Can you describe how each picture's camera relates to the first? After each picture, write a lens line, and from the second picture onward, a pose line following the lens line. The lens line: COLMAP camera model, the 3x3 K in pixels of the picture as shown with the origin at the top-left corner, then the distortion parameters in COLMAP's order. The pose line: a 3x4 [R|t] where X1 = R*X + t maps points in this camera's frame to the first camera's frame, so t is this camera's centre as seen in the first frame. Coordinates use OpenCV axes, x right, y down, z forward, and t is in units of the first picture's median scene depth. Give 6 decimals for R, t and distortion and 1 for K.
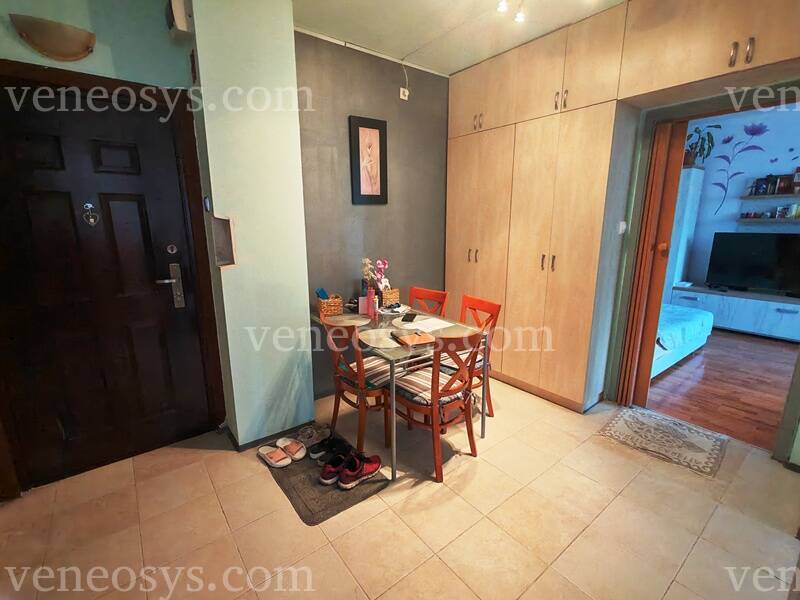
lens RADIAL K [[368.0, 0, 395.2], [0, 368.0, 301.4], [0, 0, 1]] dist [0.008089, -0.002525]
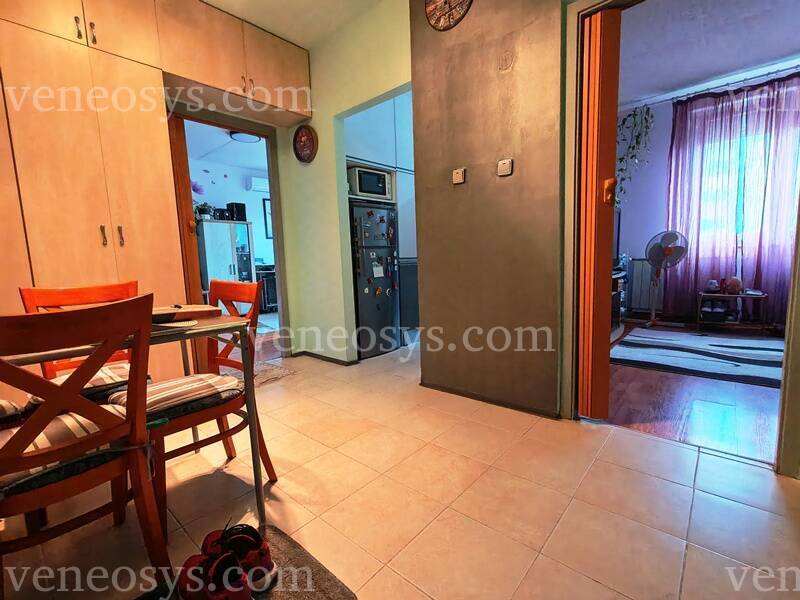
lens RADIAL K [[368.0, 0, 396.8], [0, 368.0, 299.7], [0, 0, 1]] dist [0.008089, -0.002525]
pose [[-0.187135, -0.095917, 0.977640, -0.430030], [0.248739, 0.958161, 0.141618, 0.057970], [-0.950321, 0.269679, -0.155447, 0.525740]]
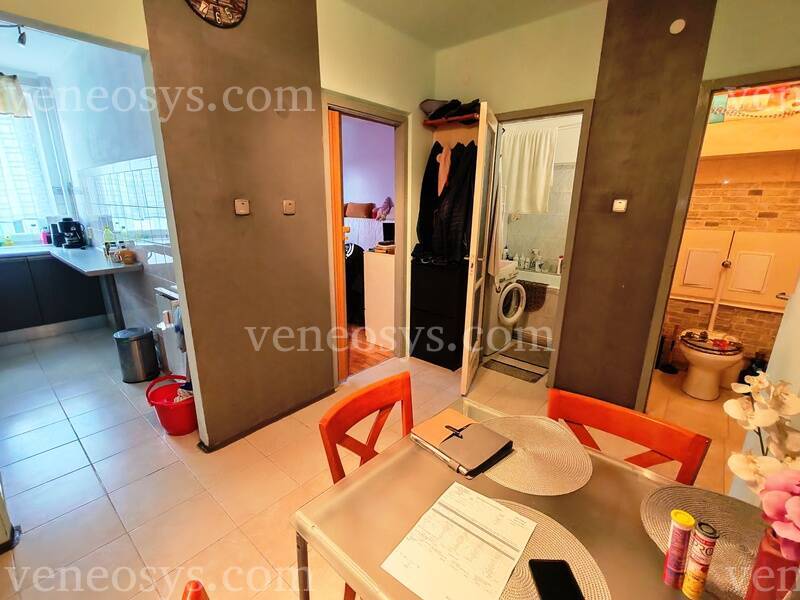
lens RADIAL K [[368.0, 0, 392.7], [0, 368.0, 299.3], [0, 0, 1]] dist [0.008089, -0.002525]
pose [[-0.978230, 0.051345, -0.201073, 0.171608], [-0.047707, 0.887320, 0.458680, -0.218254], [0.201967, 0.458287, -0.865553, 0.944845]]
